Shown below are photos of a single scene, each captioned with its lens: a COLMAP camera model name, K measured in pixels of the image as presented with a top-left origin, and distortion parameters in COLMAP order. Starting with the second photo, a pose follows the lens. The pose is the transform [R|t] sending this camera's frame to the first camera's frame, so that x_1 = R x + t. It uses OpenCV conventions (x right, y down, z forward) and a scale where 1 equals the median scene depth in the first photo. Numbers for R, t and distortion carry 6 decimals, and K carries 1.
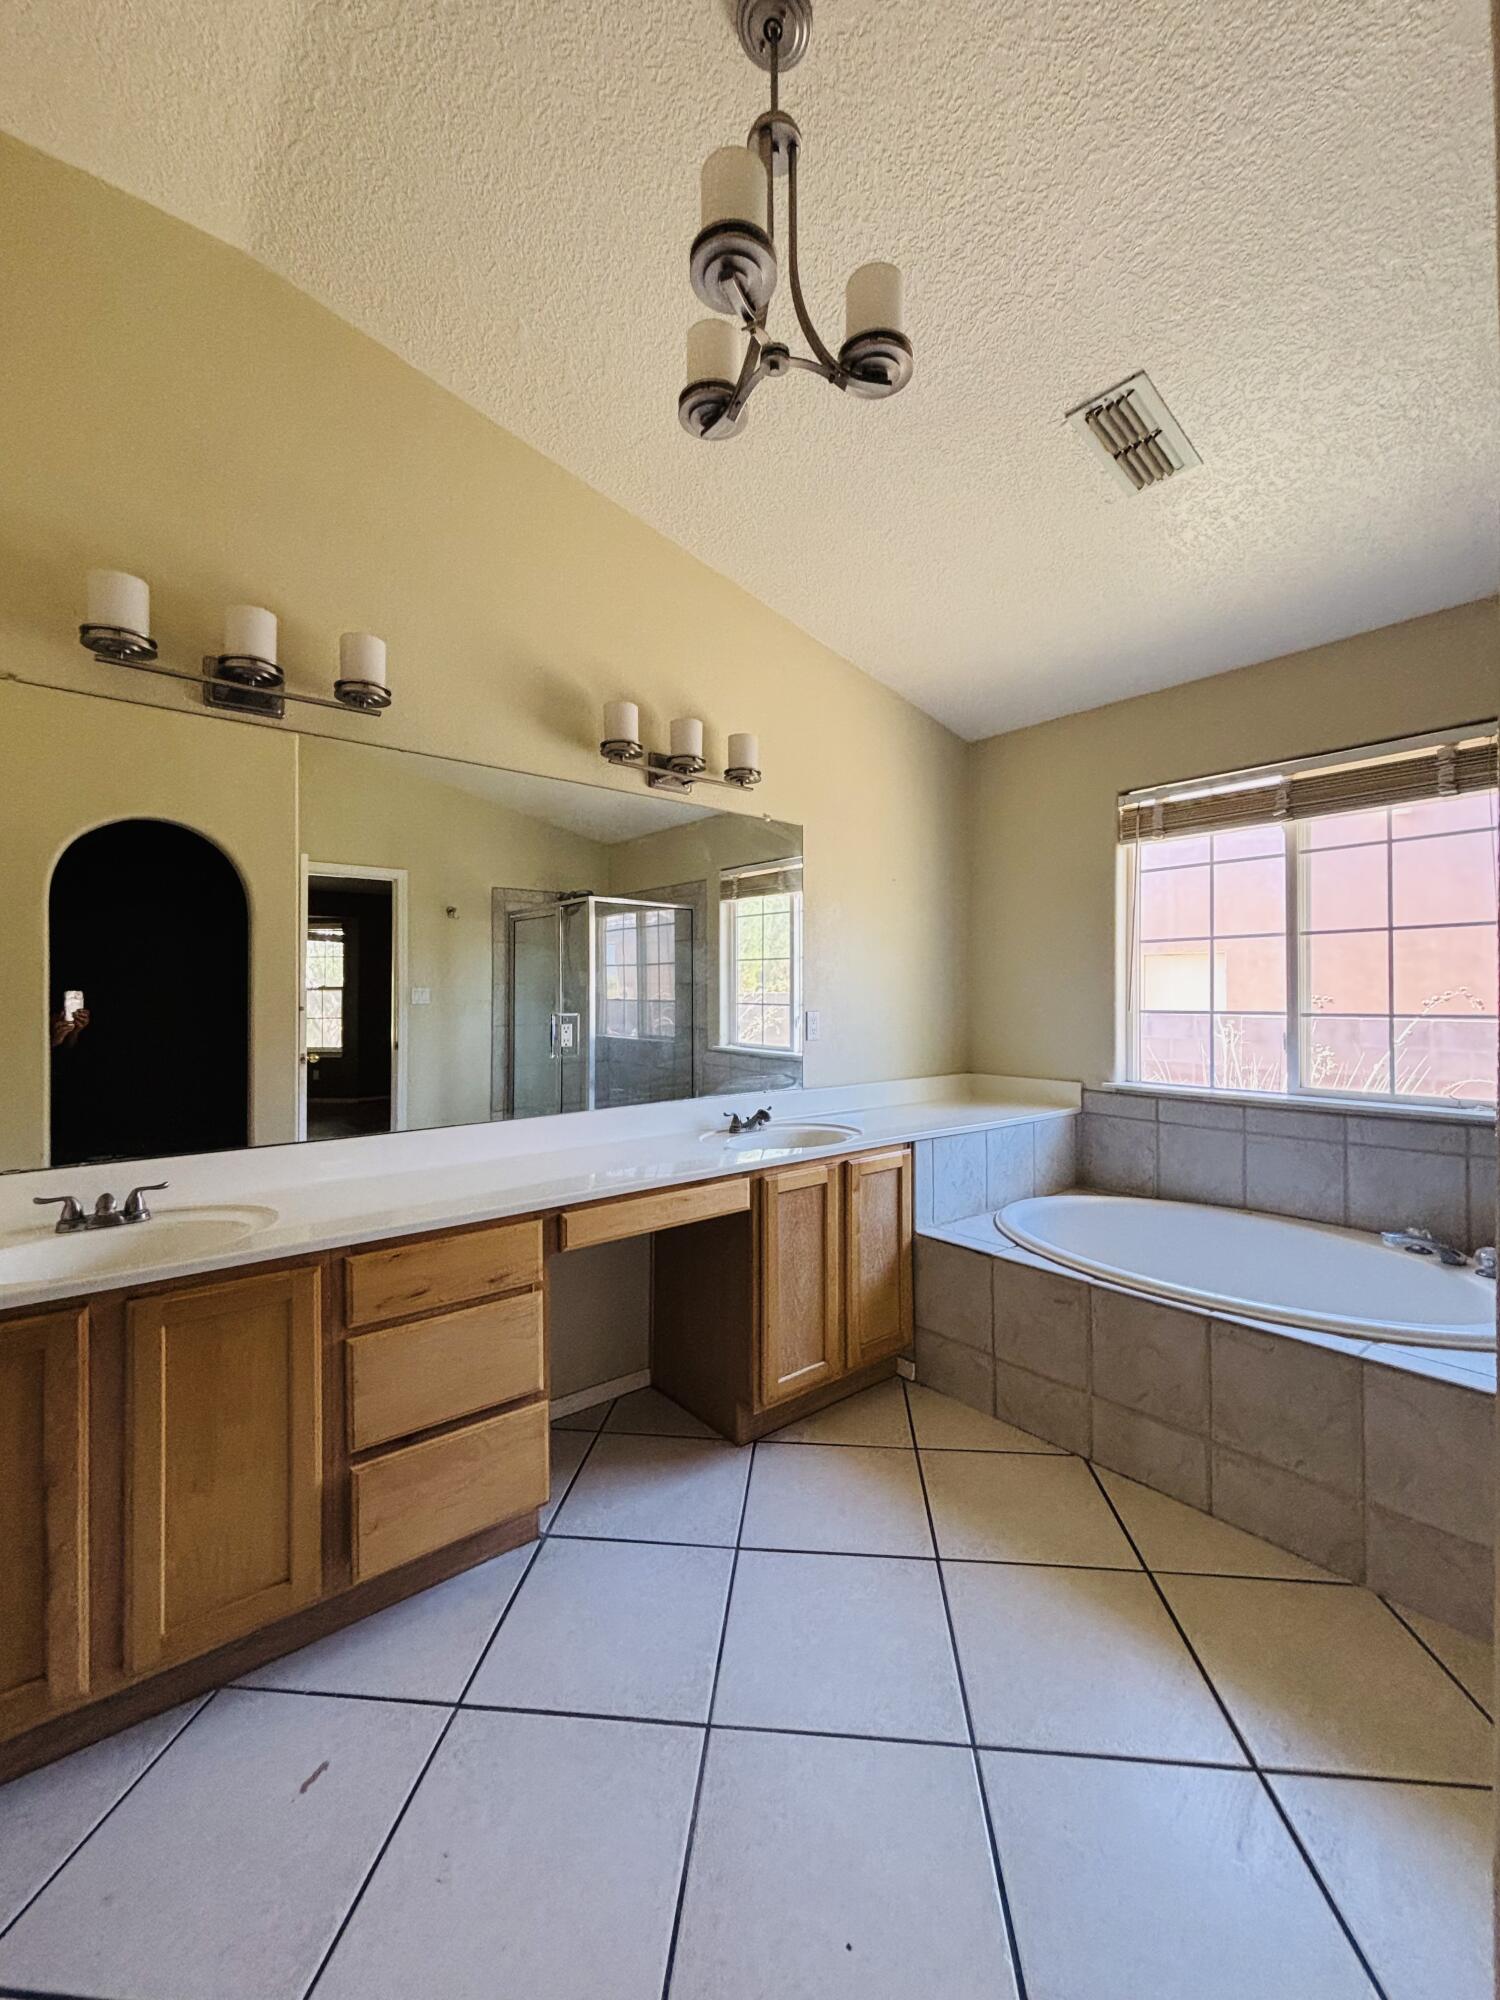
lens RADIAL K [[812.3, 0, 760.5], [0, 812.3, 997.0], [0, 0, 1]] dist [0.009308, -0.000034]
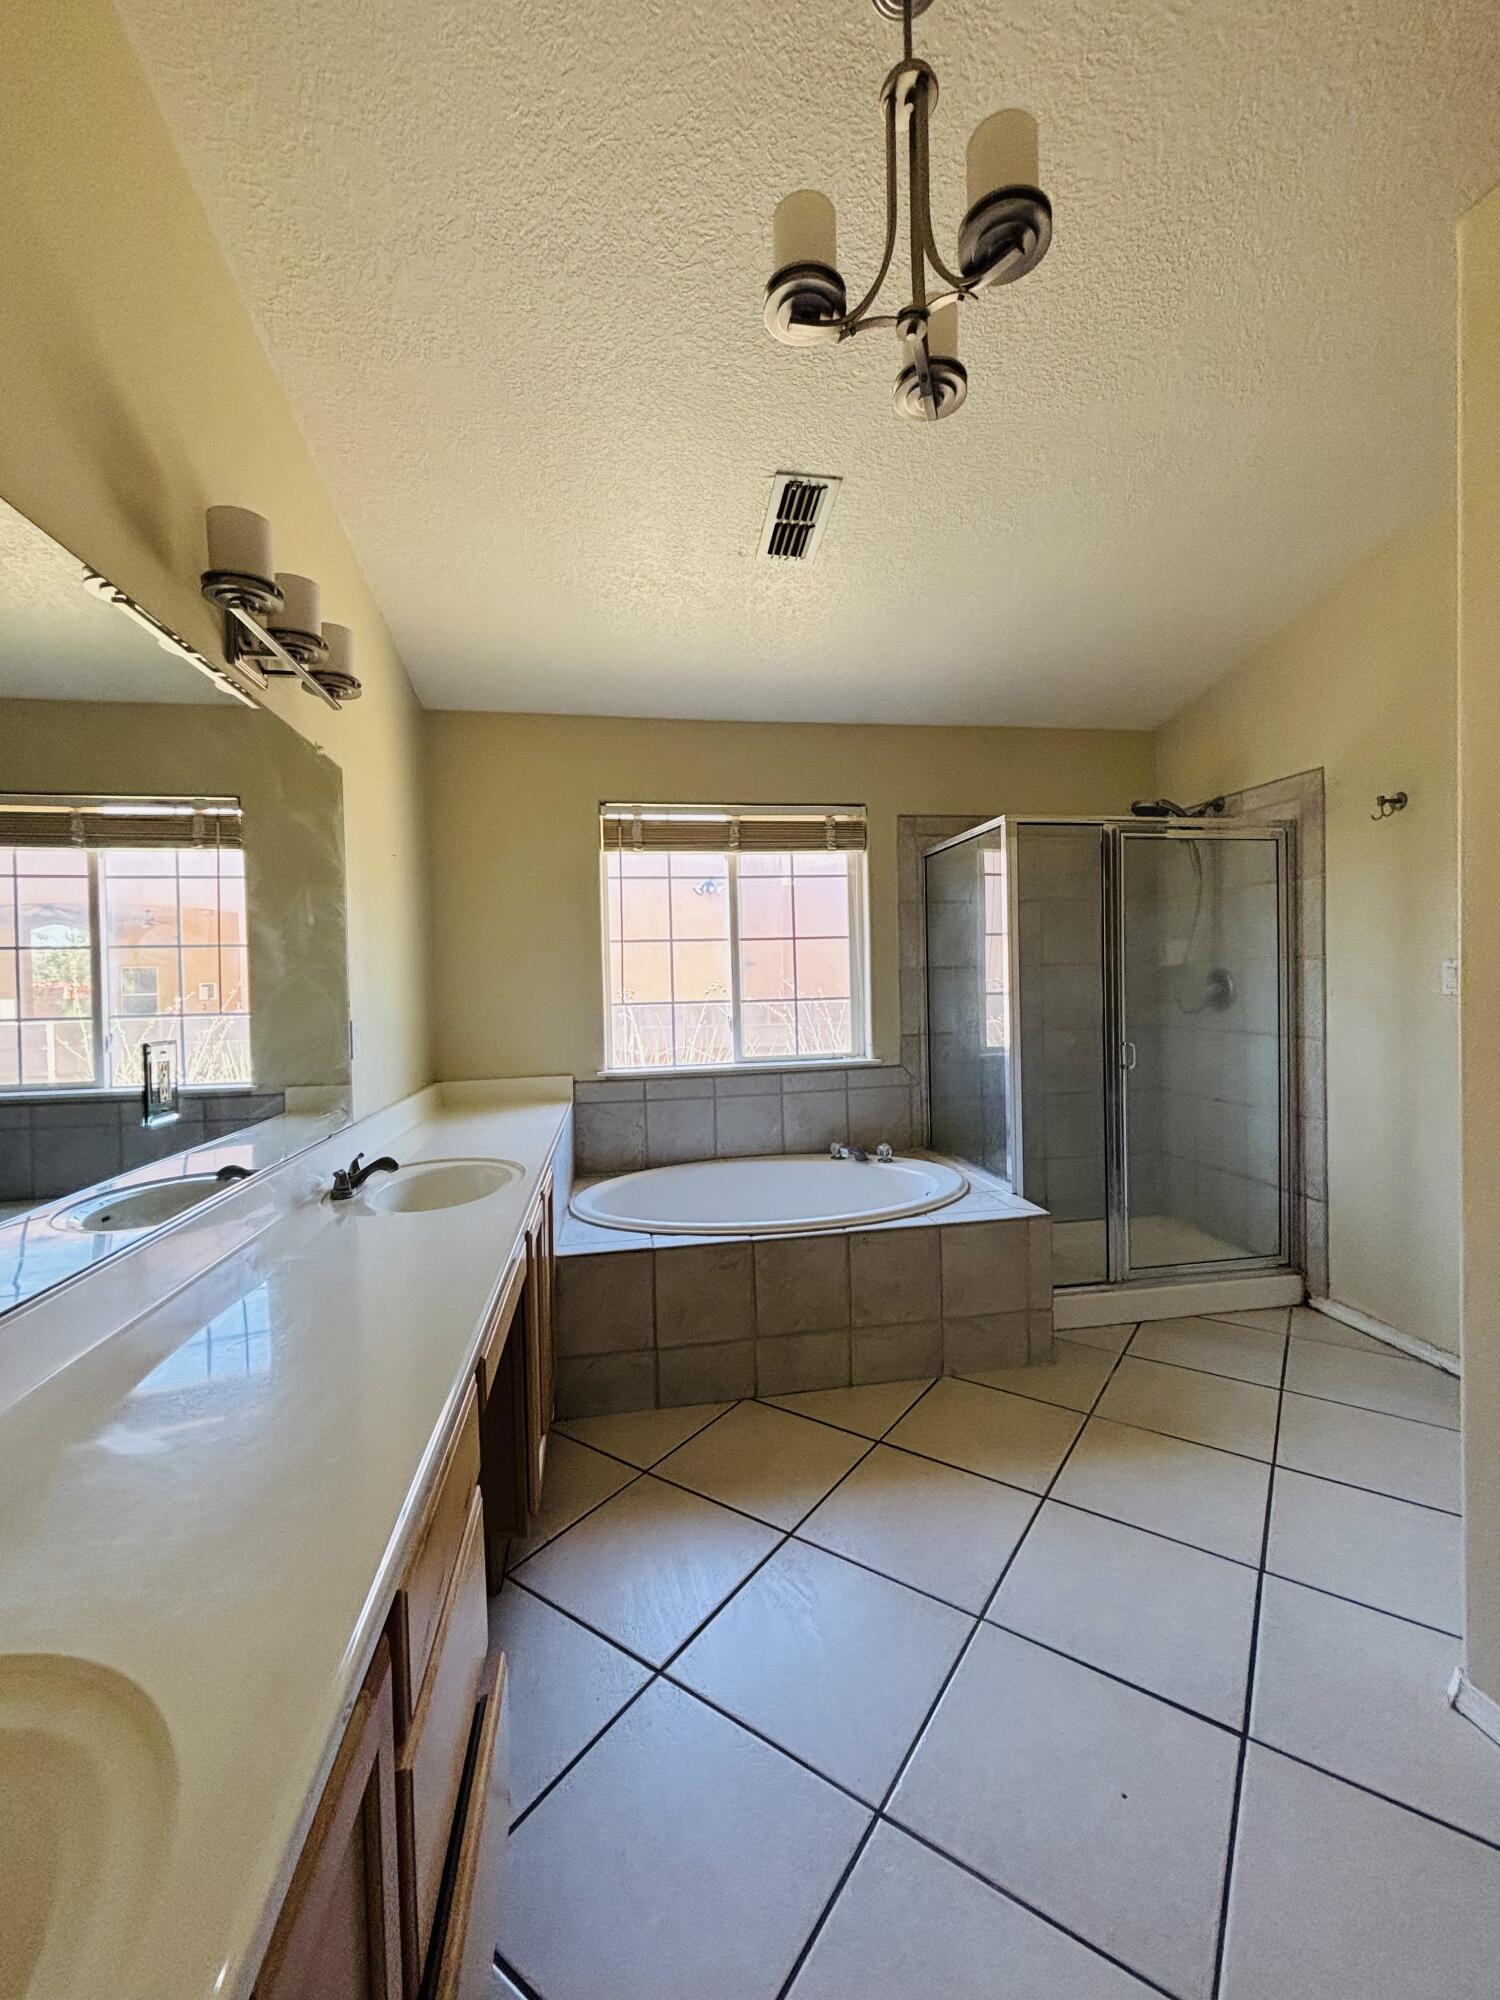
lens RADIAL K [[802.7, 0, 758.2], [0, 802.7, 991.6], [0, 0, 1]] dist [0.032821, 0.000052]
pose [[0.508935, -0.020715, 0.860556, -0.444394], [0.027308, 0.999596, 0.007911, -0.003608], [-0.860372, 0.019474, 0.509295, 0.333259]]
